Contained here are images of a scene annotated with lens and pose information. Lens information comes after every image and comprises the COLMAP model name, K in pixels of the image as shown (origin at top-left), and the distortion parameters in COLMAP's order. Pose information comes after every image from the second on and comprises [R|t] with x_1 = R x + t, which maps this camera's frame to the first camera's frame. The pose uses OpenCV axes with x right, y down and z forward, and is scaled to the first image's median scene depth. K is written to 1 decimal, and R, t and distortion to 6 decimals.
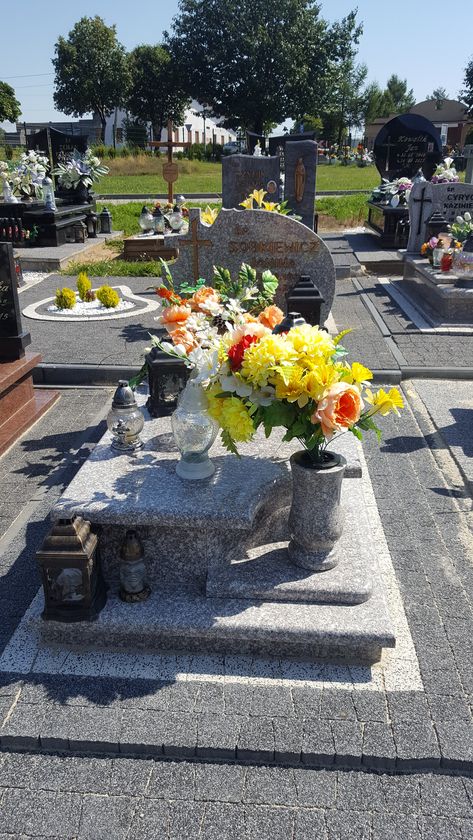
lens RADIAL K [[643.9, 0, 236.5], [0, 643.9, 420.0], [0, 0, 1]] dist [0.088987, -0.166837]
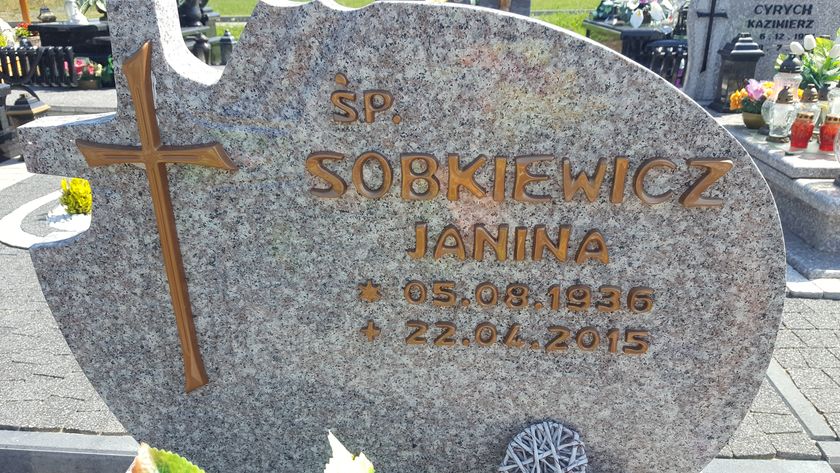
lens RADIAL K [[643.9, 0, 422.4], [0, 643.9, 264.7], [0, 0, 1]] dist [0.088987, -0.166837]
pose [[0.999884, -0.007337, 0.013359, 0.013130], [0.007002, 0.999665, 0.024900, -0.132261], [-0.013537, -0.024804, 0.999601, 0.424726]]
